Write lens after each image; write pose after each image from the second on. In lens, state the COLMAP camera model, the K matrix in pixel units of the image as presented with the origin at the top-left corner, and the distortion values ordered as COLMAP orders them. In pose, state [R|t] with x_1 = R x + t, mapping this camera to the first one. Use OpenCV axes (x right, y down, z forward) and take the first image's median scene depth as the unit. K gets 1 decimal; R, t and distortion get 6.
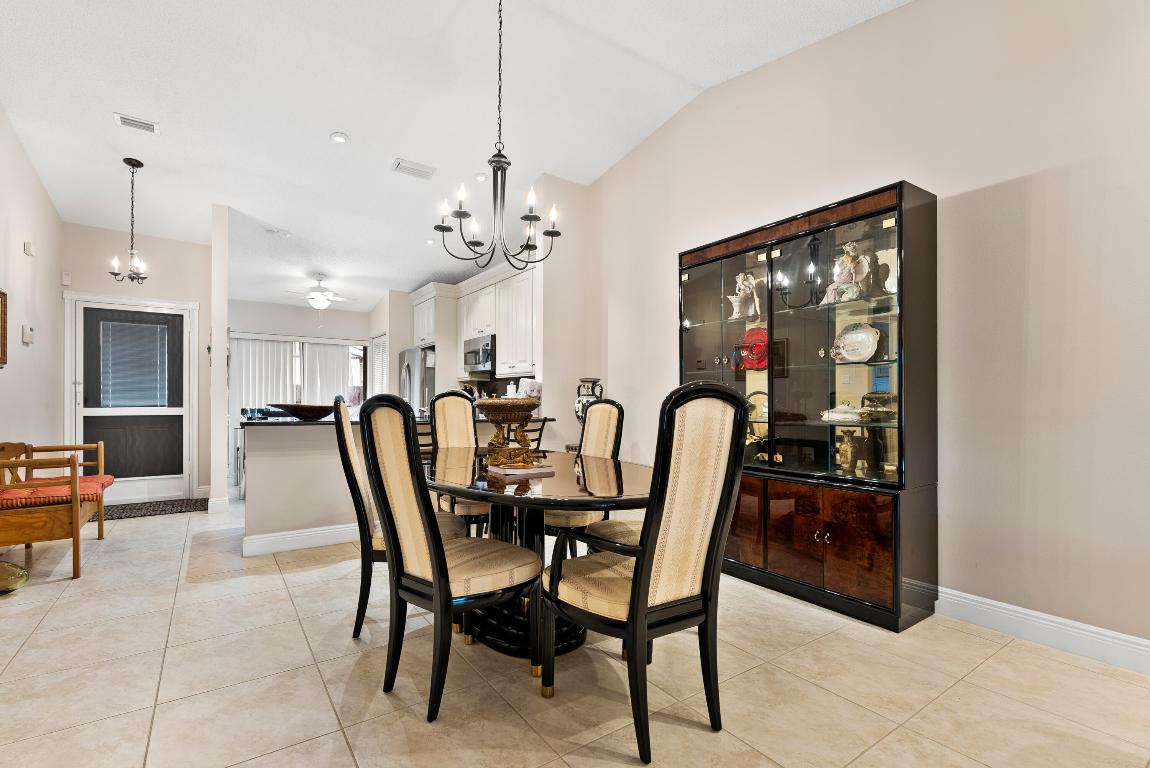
lens RADIAL K [[512.2, 0, 578.7], [0, 512.2, 401.8], [0, 0, 1]] dist [0.001836, 0.000277]
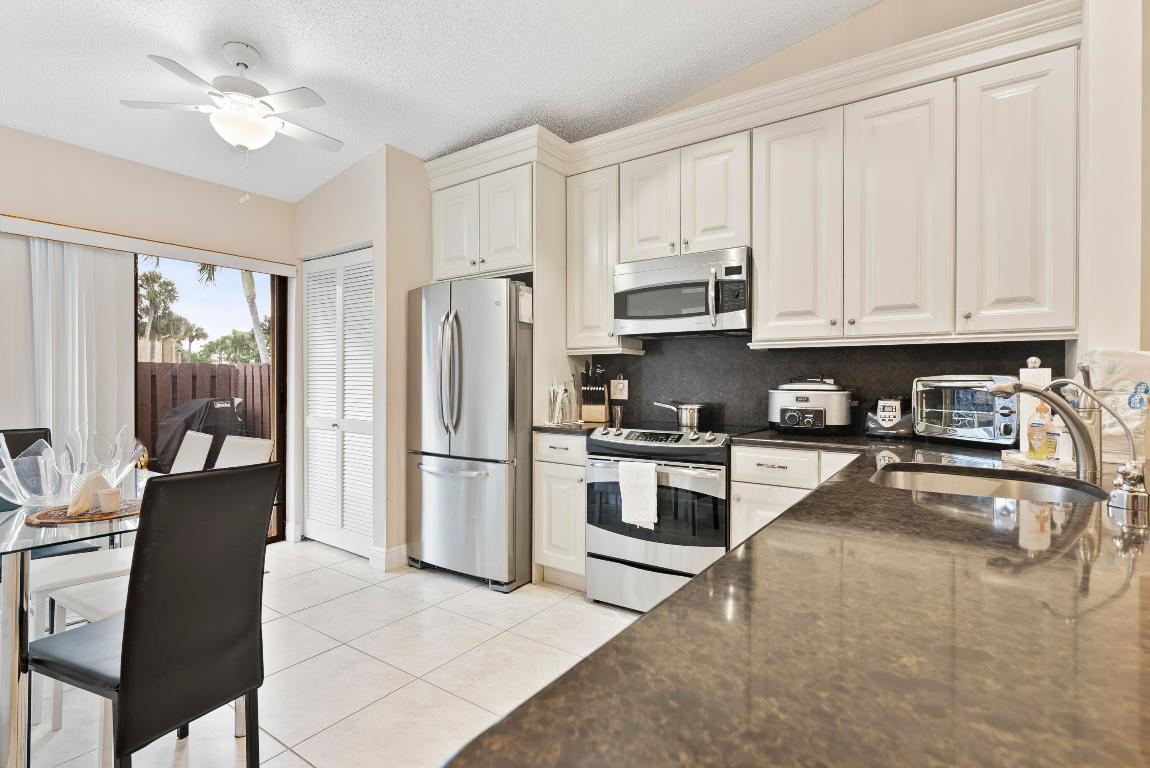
lens RADIAL K [[539.0, 0, 580.7], [0, 539.0, 383.8], [0, 0, 1]] dist [-0.000421, -0.000205]
pose [[0.940862, -0.006735, 0.338722, -0.524570], [0.004303, 0.999959, 0.007932, -0.024233], [-0.338762, -0.006005, 0.940853, 0.723266]]
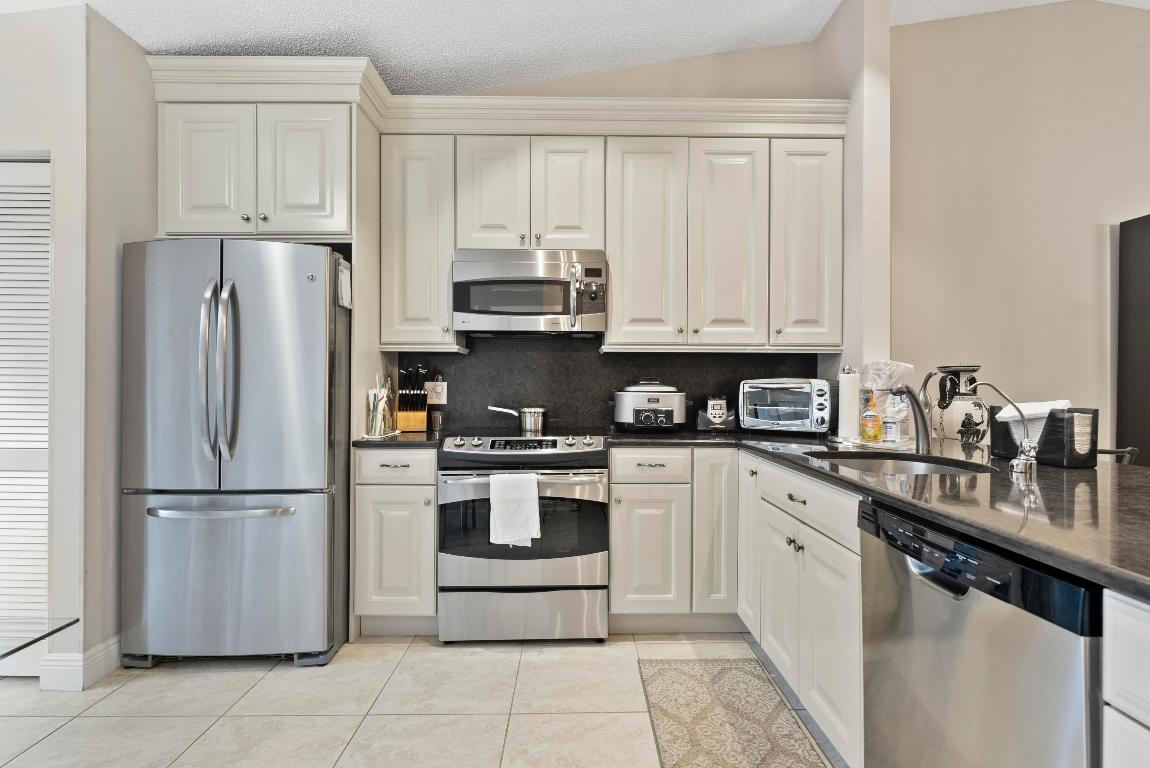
lens RADIAL K [[532.0, 0, 575.0], [0, 532.0, 384.0], [0, 0, 1]] dist [-0.001547, 0.000135]
pose [[0.574970, -0.004796, 0.818161, -0.640230], [0.000967, 0.999986, 0.005183, -0.024099], [-0.818174, -0.002189, 0.574966, 0.884165]]
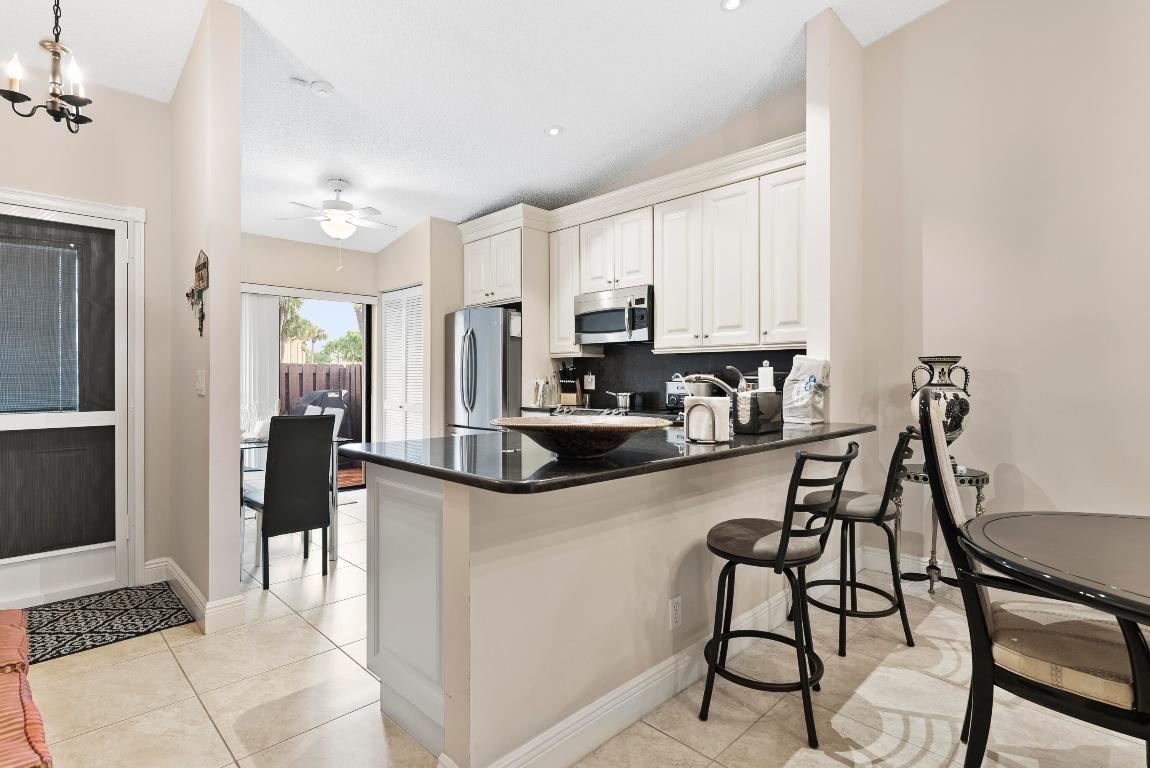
lens RADIAL K [[556.6, 0, 584.0], [0, 556.6, 378.1], [0, 0, 1]] dist [0.000803, -0.000417]
pose [[0.985352, -0.006887, 0.170396, -0.423897], [0.006451, 0.999974, 0.003115, -0.021844], [-0.170413, -0.001970, 0.985371, 0.389256]]
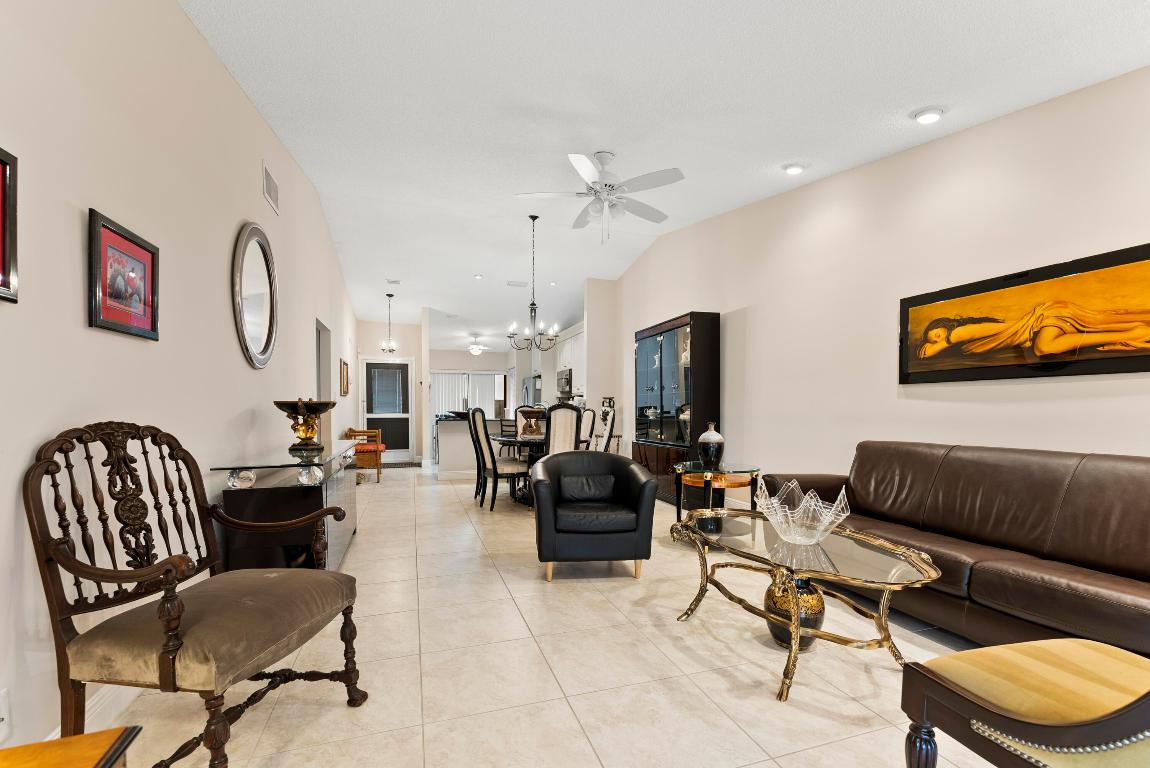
lens RADIAL K [[496.5, 0, 576.5], [0, 496.5, 427.1], [0, 0, 1]] dist [-0.000458, -0.000125]
pose [[0.954562, 0.007900, -0.297908, 0.372493], [0.001838, 0.999474, 0.032393, 0.002405], [0.298007, -0.031469, 0.954045, -0.578716]]
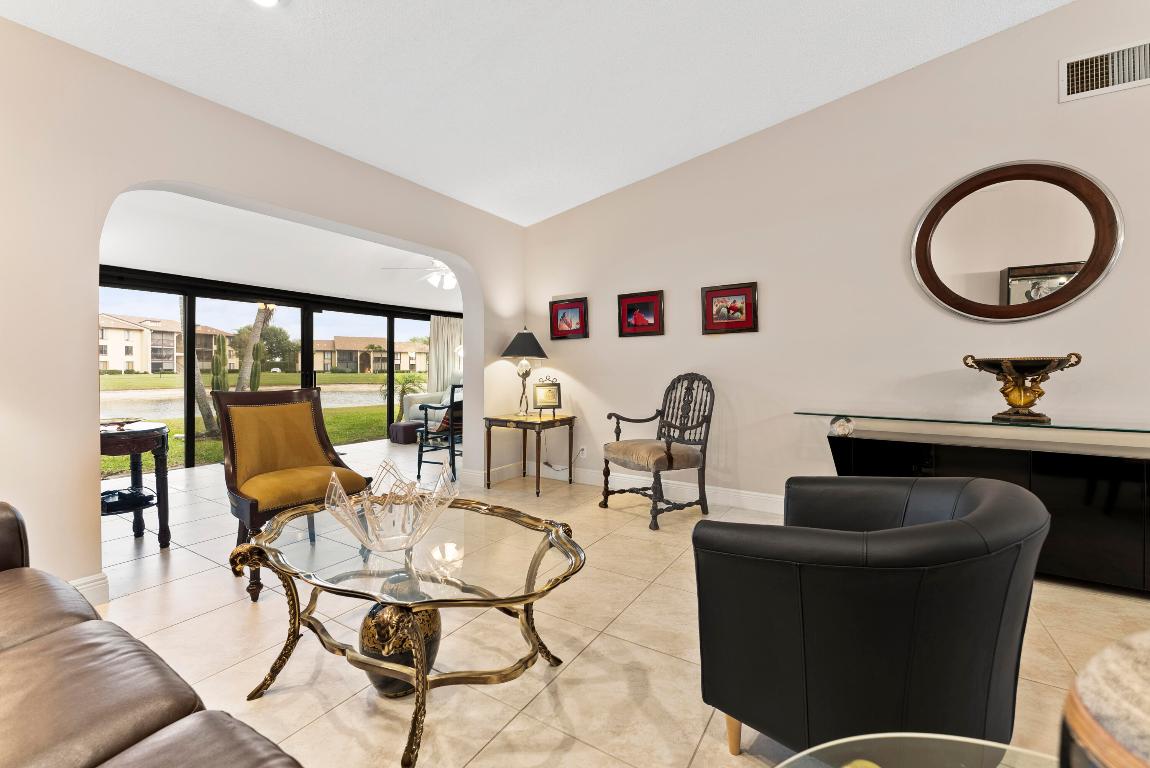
lens RADIAL K [[474.9, 0, 582.0], [0, 474.9, 378.9], [0, 0, 1]] dist [-0.000436, -0.000048]
pose [[-0.925825, -0.001905, -0.377947, 0.435713], [-0.010862, 0.999708, 0.021569, 0.003818], [0.377796, 0.024074, -0.925576, 0.226246]]
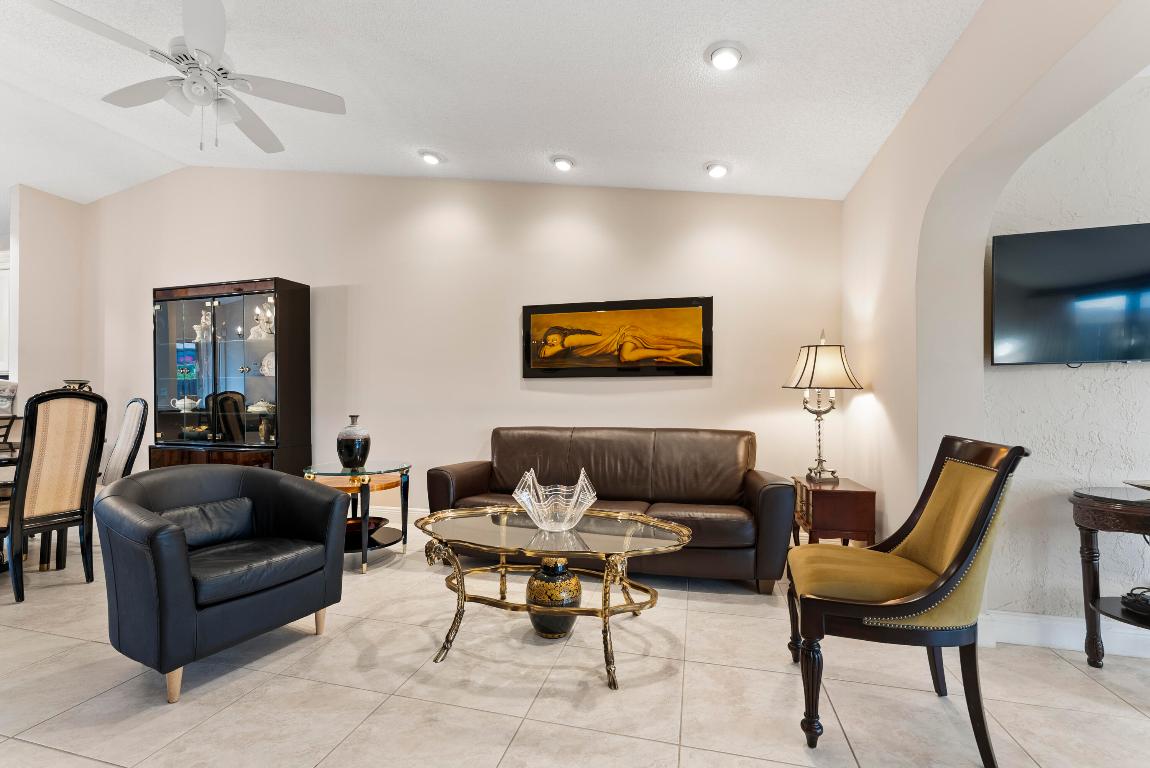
lens RADIAL K [[484.7, 0, 574.8], [0, 484.7, 400.9], [0, 0, 1]] dist [-0.002872, -0.000258]
pose [[0.771103, -0.005197, 0.636690, 0.164429], [0.004350, 0.999986, 0.002894, 0.001556], [-0.636696, 0.000538, 0.771115, -0.452331]]
